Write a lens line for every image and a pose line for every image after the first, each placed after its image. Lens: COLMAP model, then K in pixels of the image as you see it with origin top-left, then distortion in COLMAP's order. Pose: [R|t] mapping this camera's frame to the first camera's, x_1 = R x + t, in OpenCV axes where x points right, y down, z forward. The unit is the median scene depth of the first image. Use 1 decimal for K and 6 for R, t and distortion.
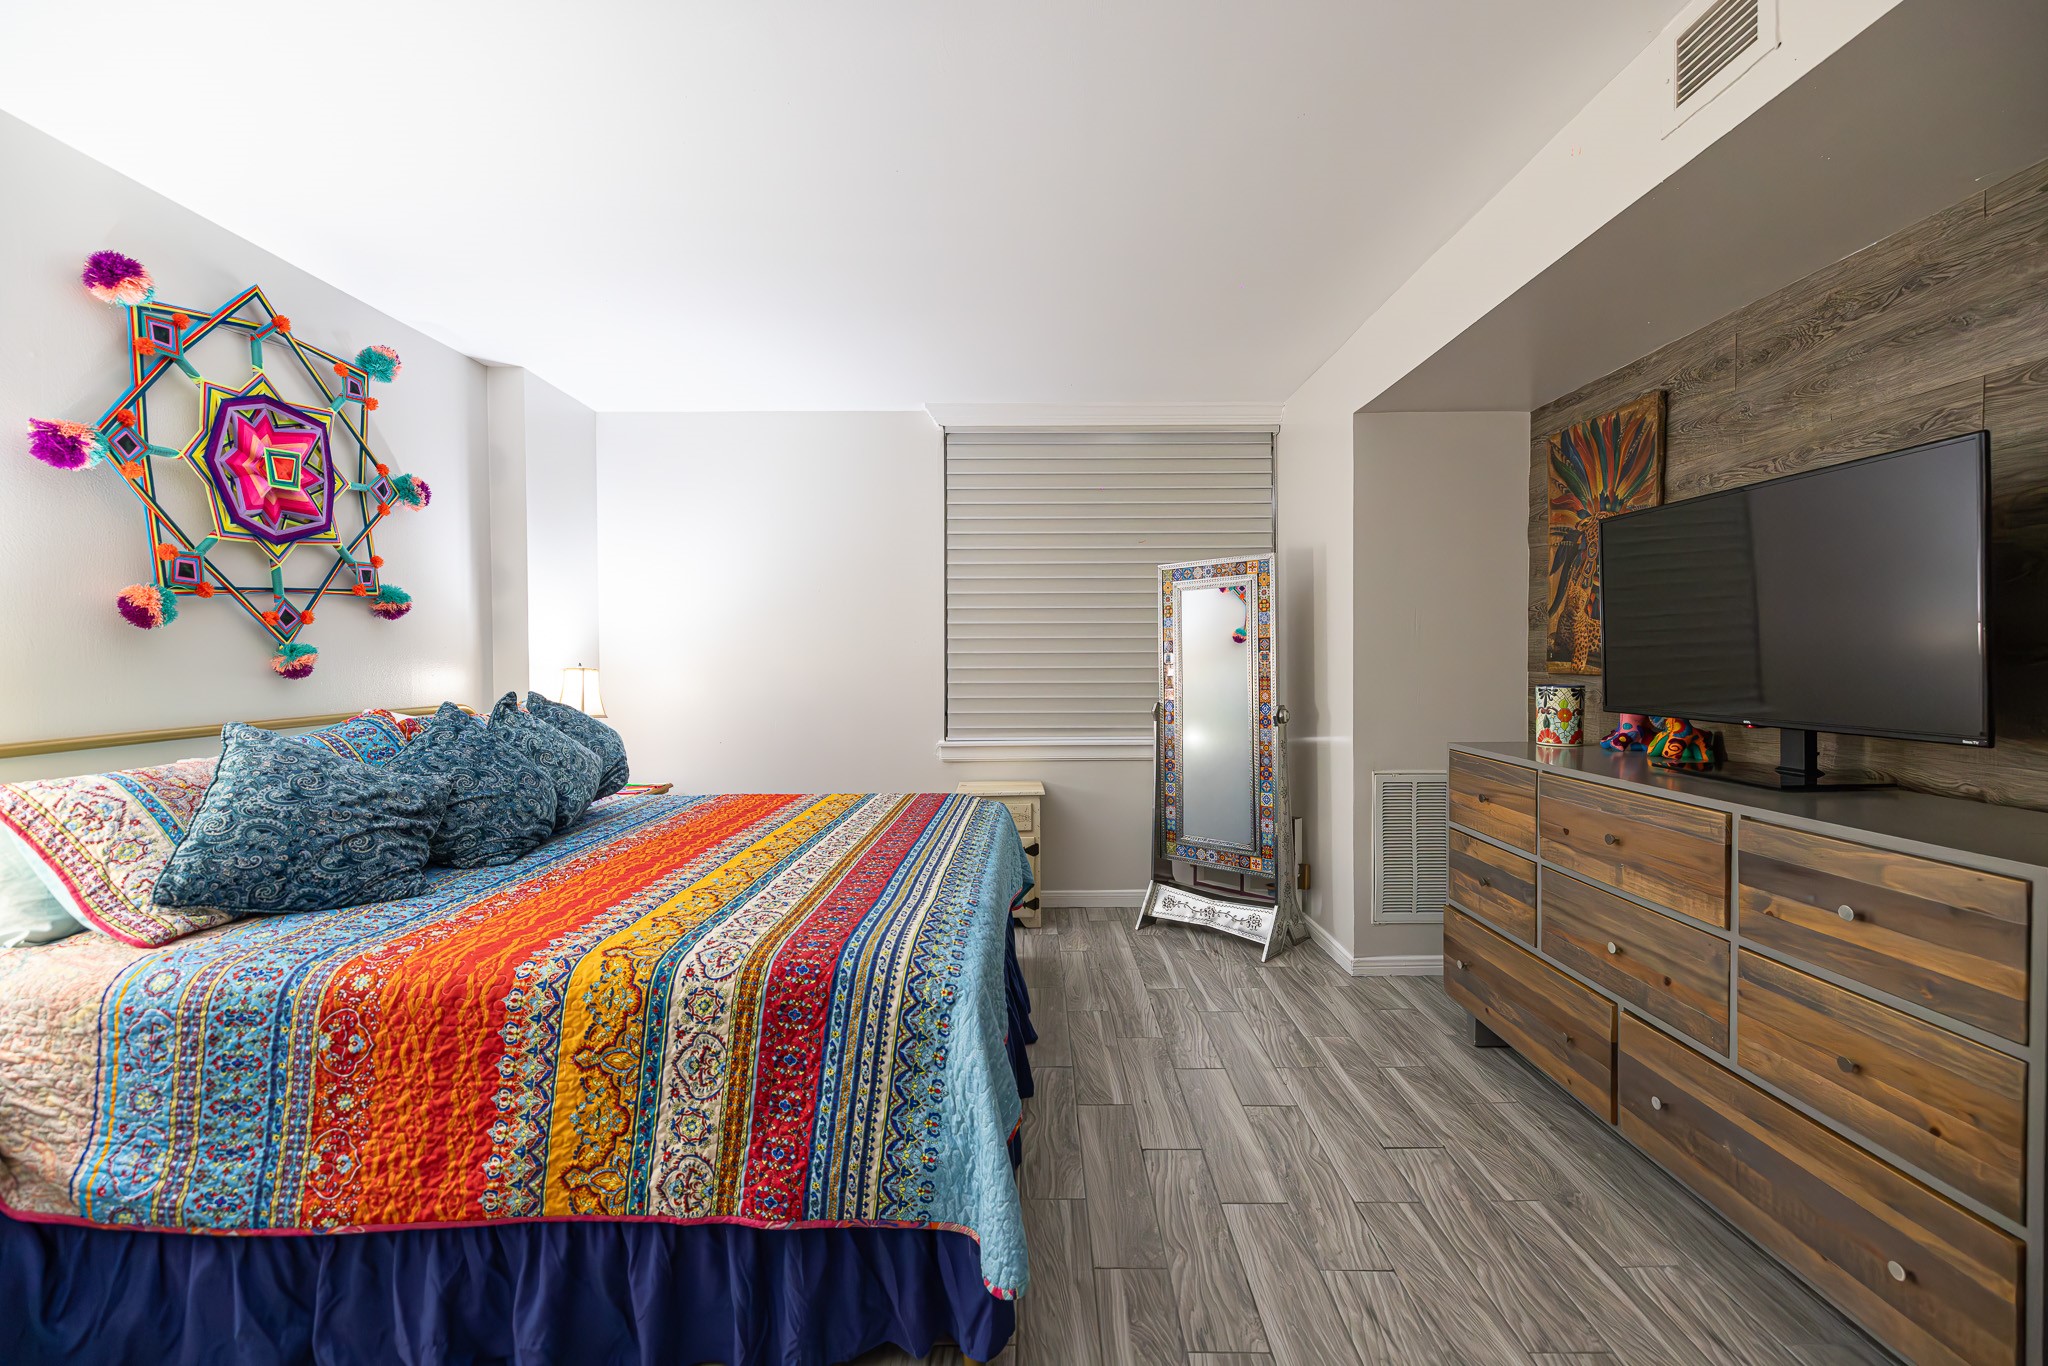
lens RADIAL K [[858.7, 0, 1028.3], [0, 858.7, 668.0], [0, 0, 1]] dist [-0.000989, 0.000517]
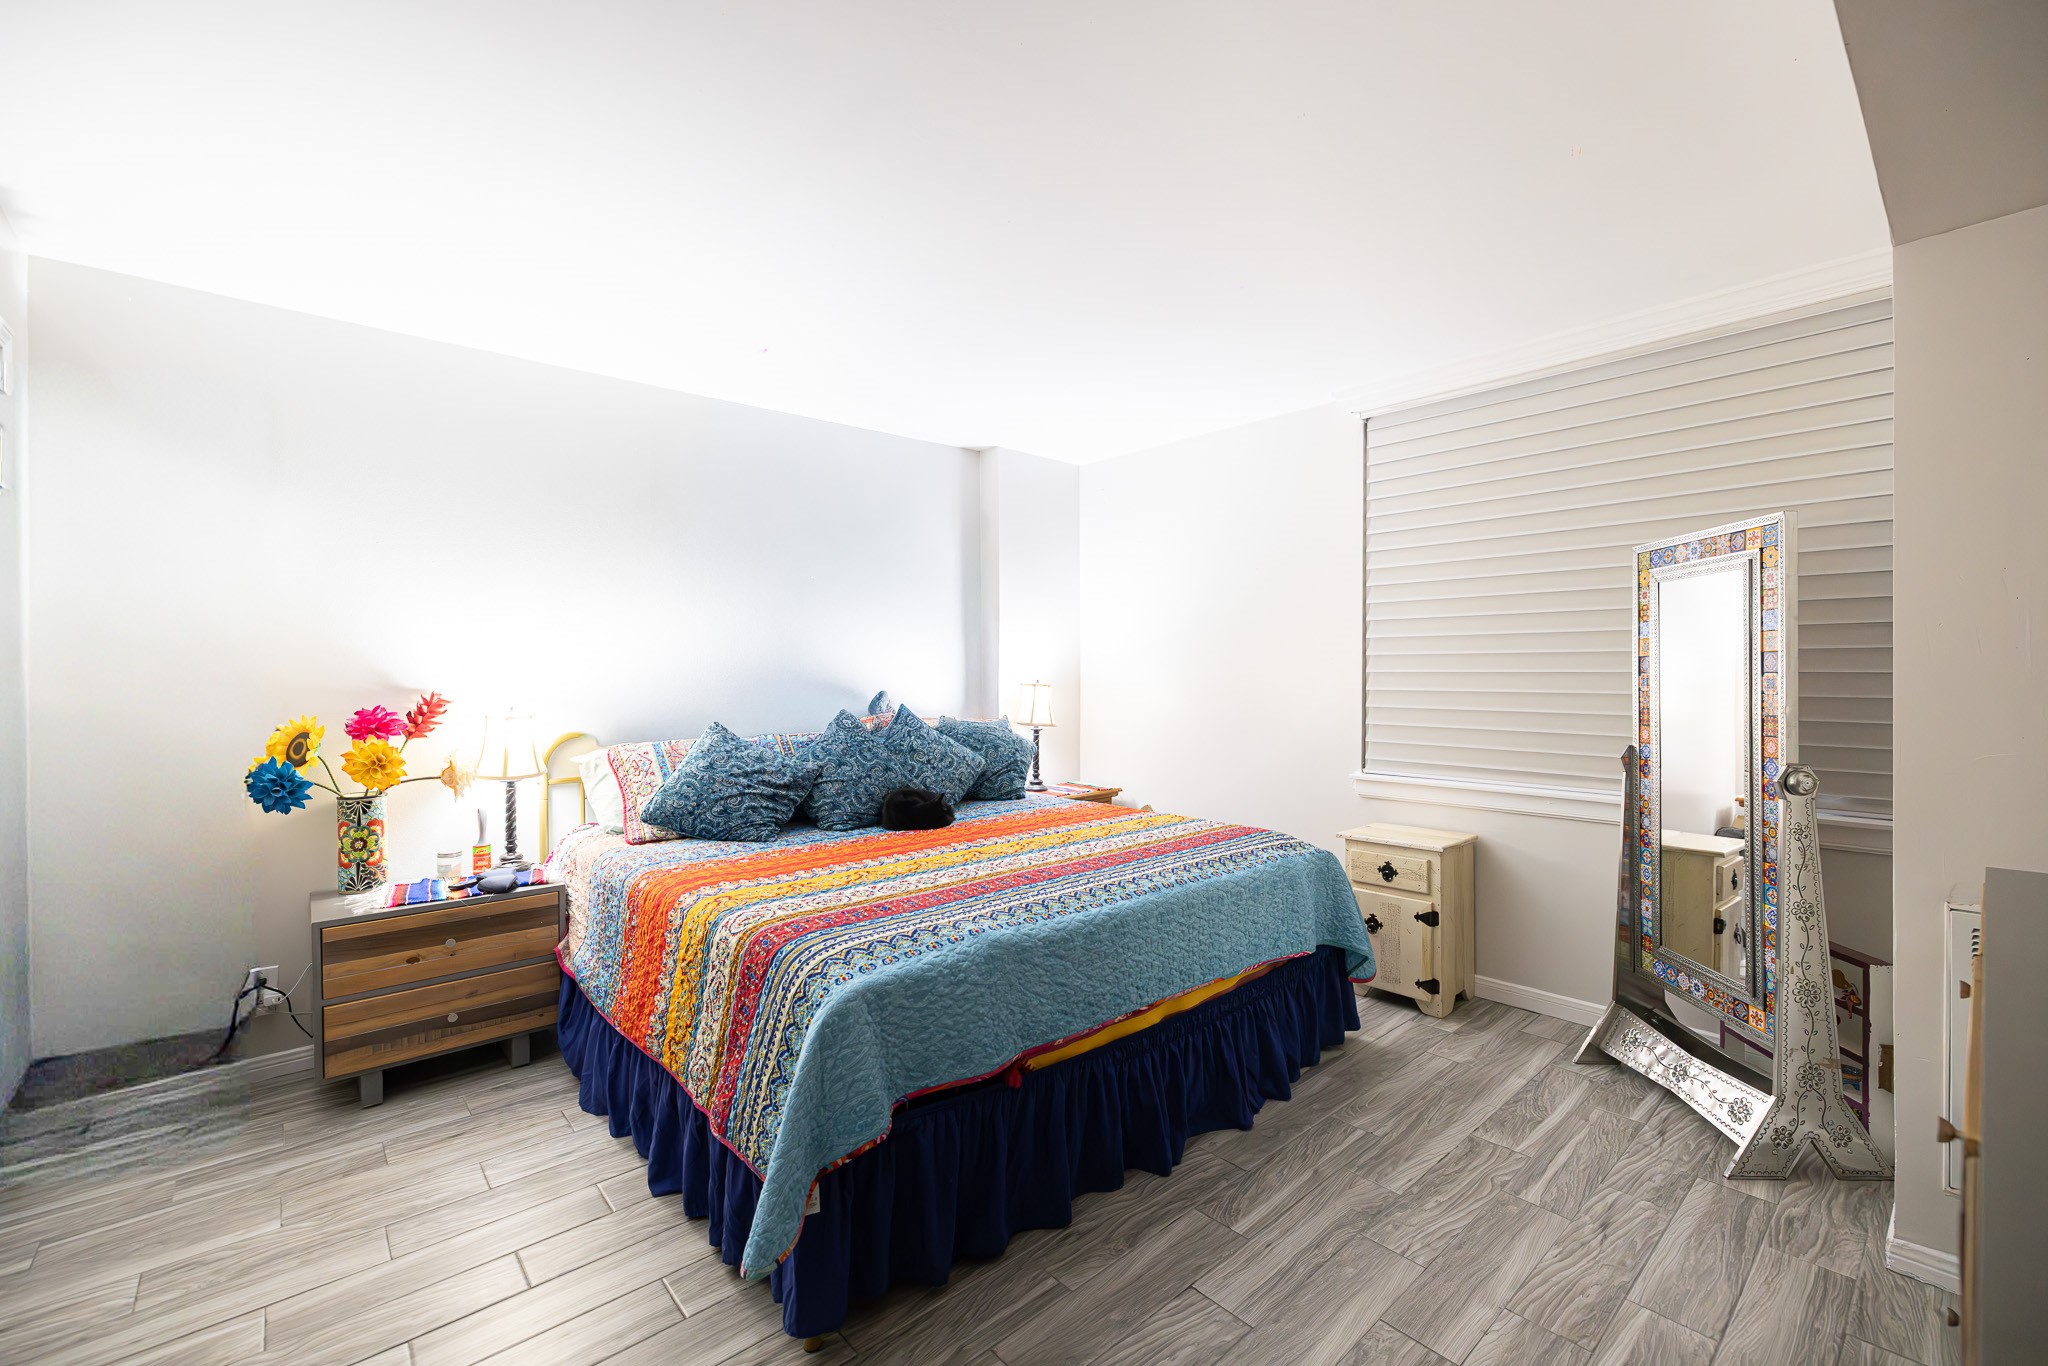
lens RADIAL K [[855.3, 0, 1019.0], [0, 855.3, 669.6], [0, 0, 1]] dist [-0.000630, 0.000326]
pose [[0.657014, 0.001581, -0.753877, 0.700005], [-0.006969, 0.999968, -0.003977, -0.029647], [0.753846, 0.007867, 0.657004, 0.361092]]
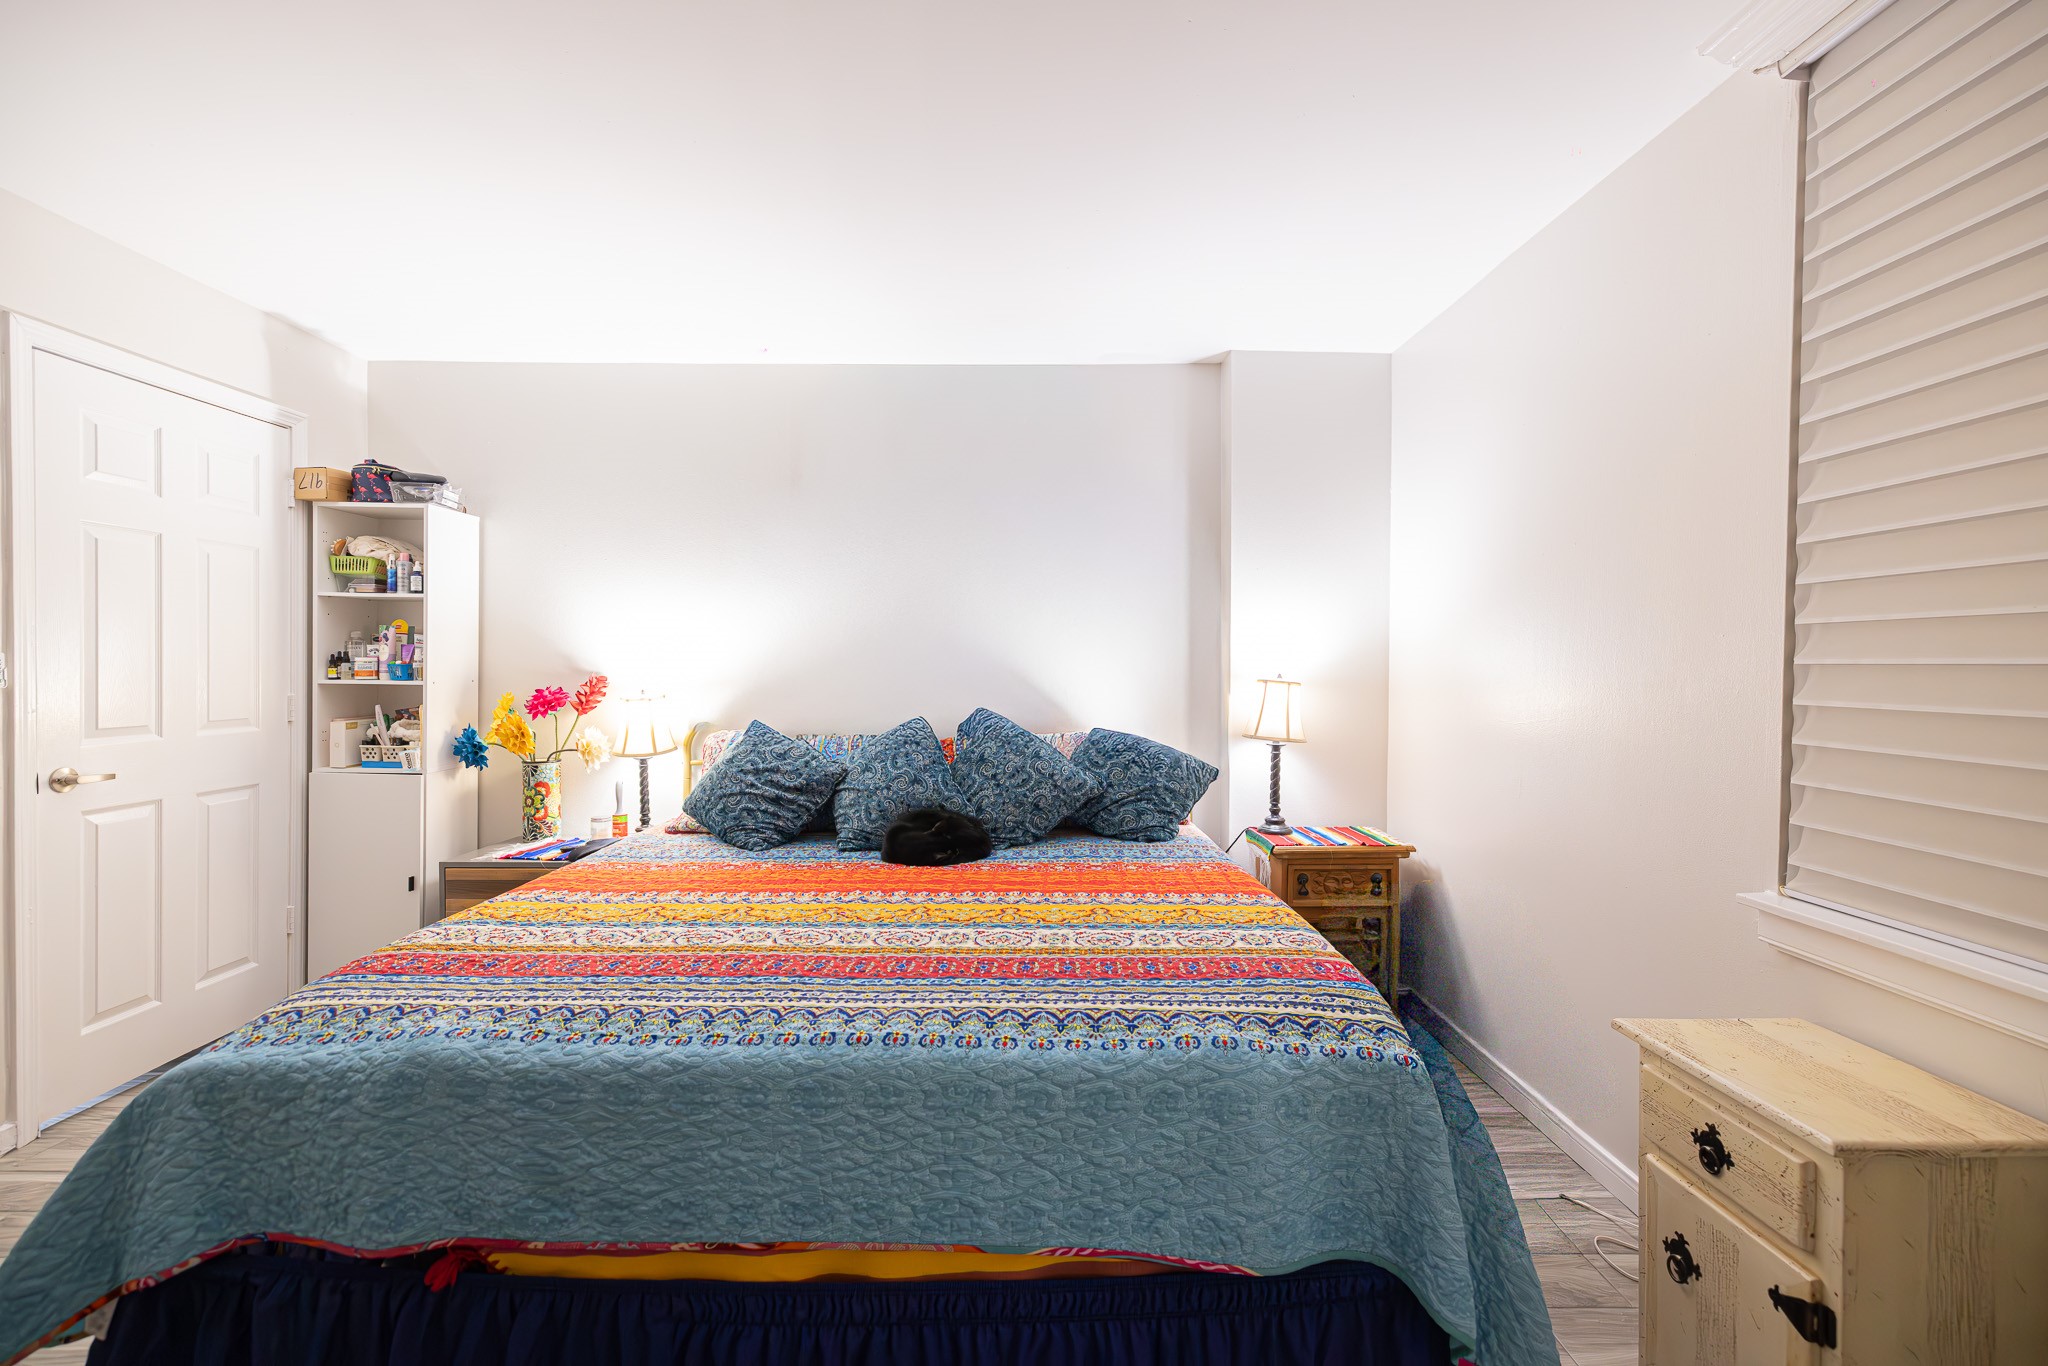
lens RADIAL K [[855.3, 0, 1019.0], [0, 855.3, 669.6], [0, 0, 1]] dist [-0.000630, 0.000326]
pose [[0.001656, 0.011457, -0.999933, 0.595071], [-0.013891, 0.999838, 0.011433, -0.029949], [0.999902, 0.013871, 0.001815, 1.416283]]
